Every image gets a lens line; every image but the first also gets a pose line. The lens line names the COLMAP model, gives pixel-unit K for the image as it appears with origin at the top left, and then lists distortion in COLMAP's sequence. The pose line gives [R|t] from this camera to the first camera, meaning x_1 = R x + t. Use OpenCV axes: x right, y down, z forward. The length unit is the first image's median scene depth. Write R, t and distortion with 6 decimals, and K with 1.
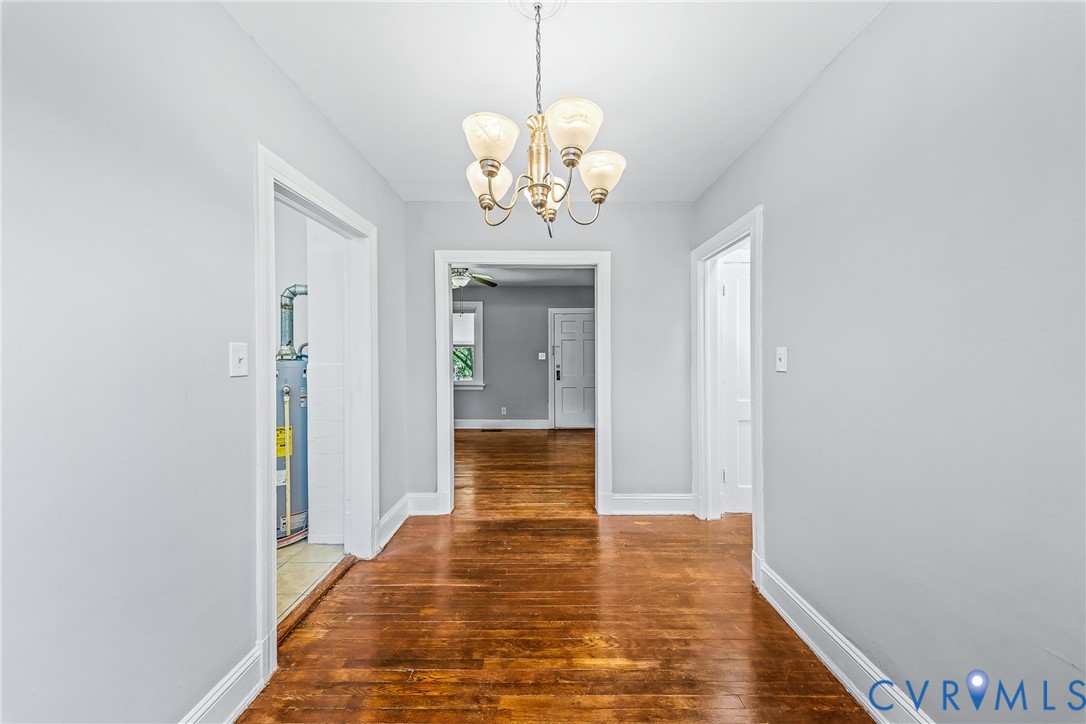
lens RADIAL K [[376.8, 0, 542.7], [0, 376.8, 355.4], [0, 0, 1]] dist [0.001838, 0.000344]
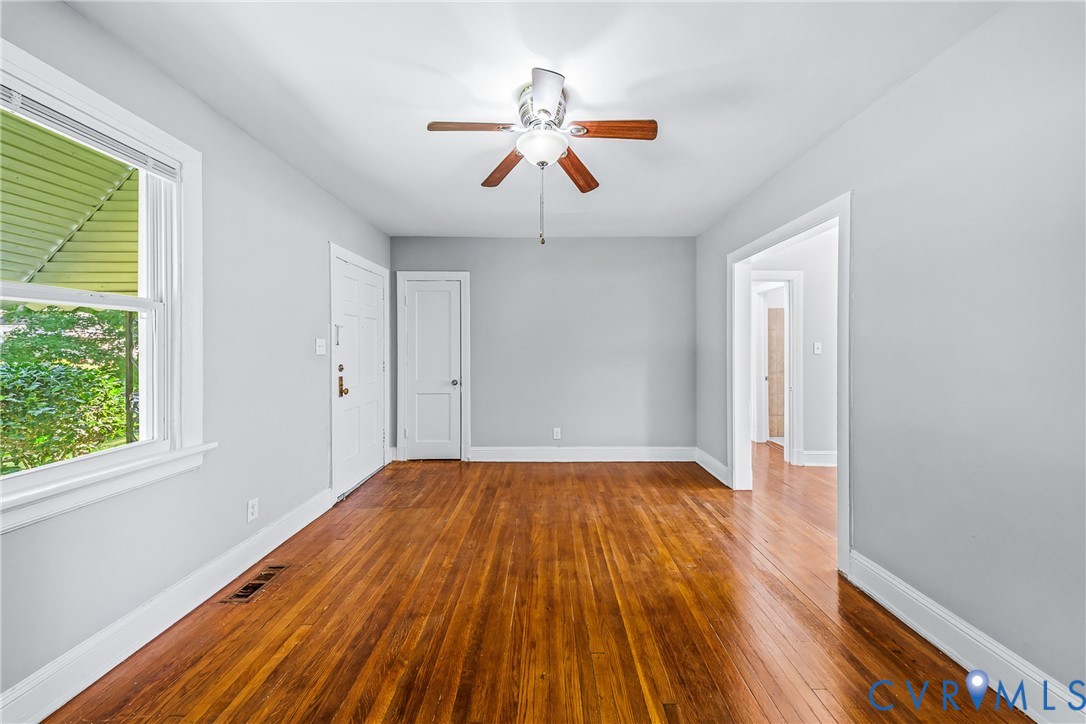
lens RADIAL K [[377.8, 0, 542.9], [0, 377.8, 348.6], [0, 0, 1]] dist [0.001841, 0.000088]
pose [[0.004000, 0.003228, 0.999987, -0.805446], [-0.000791, 0.999994, -0.003225, 0.009627], [-0.999992, -0.000778, 0.004003, 1.345134]]
